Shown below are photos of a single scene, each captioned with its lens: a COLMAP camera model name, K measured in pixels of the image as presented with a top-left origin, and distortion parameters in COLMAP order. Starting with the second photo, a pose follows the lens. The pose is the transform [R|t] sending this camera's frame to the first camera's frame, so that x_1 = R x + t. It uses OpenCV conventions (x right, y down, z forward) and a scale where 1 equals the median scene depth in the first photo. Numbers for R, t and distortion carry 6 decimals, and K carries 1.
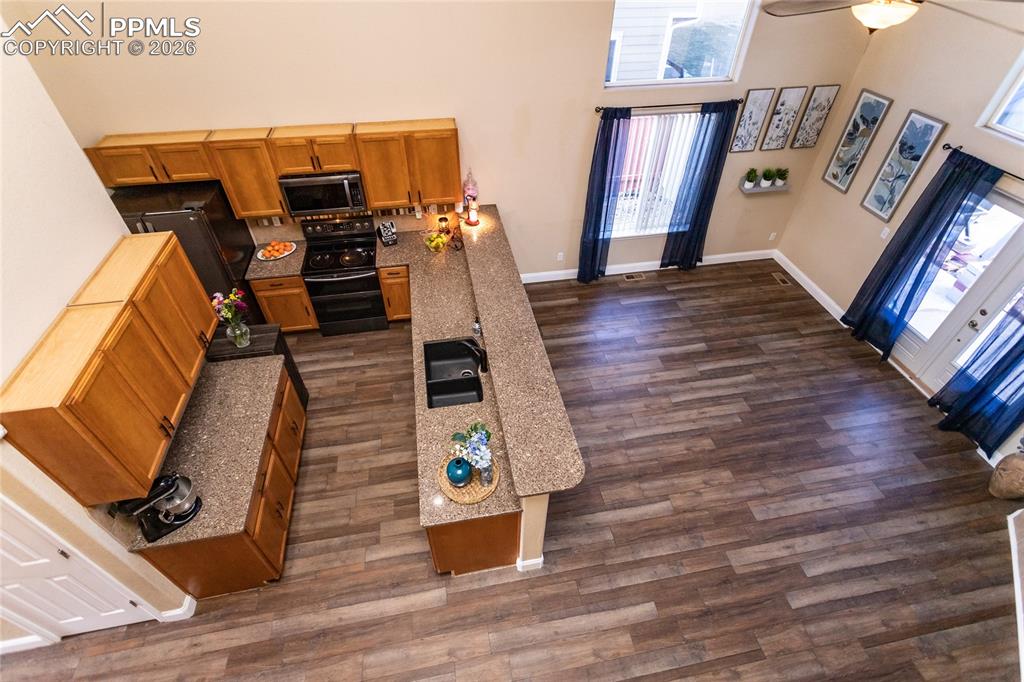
lens RADIAL K [[484.2, 0, 512.1], [0, 484.2, 343.3], [0, 0, 1]] dist [0.001858, 0.000071]
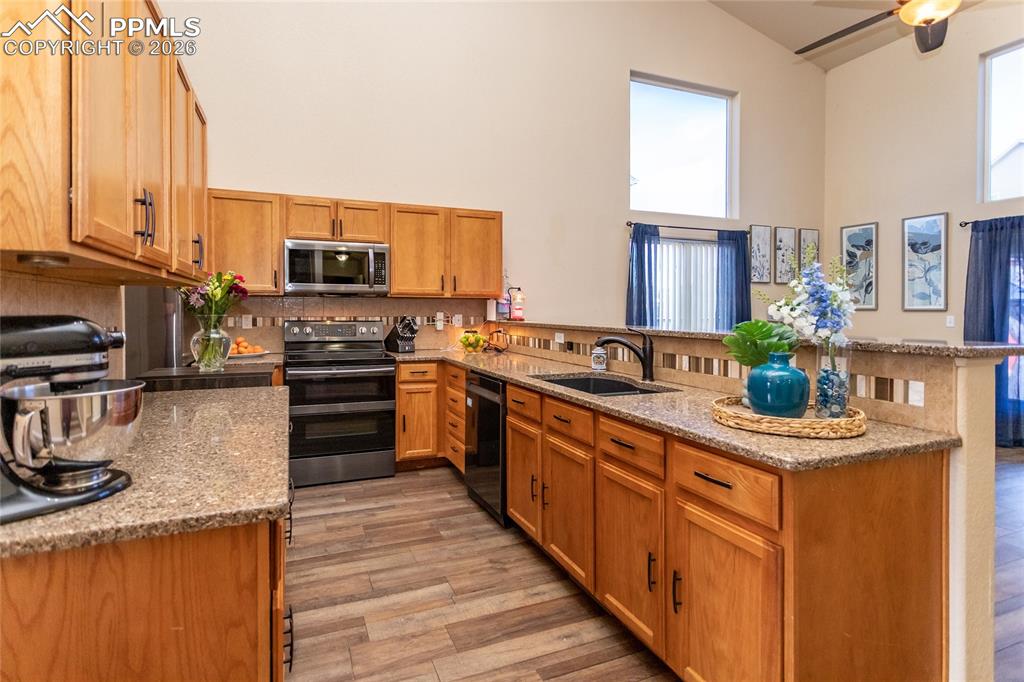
lens RADIAL K [[522.6, 0, 503.9], [0, 522.6, 314.8], [0, 0, 1]] dist [0.003388, 0.001281]
pose [[0.977902, 0.001531, 0.209059, -0.291664], [0.138973, 0.742298, -0.655500, 0.312523], [-0.156188, 0.670068, 0.725682, 0.394424]]
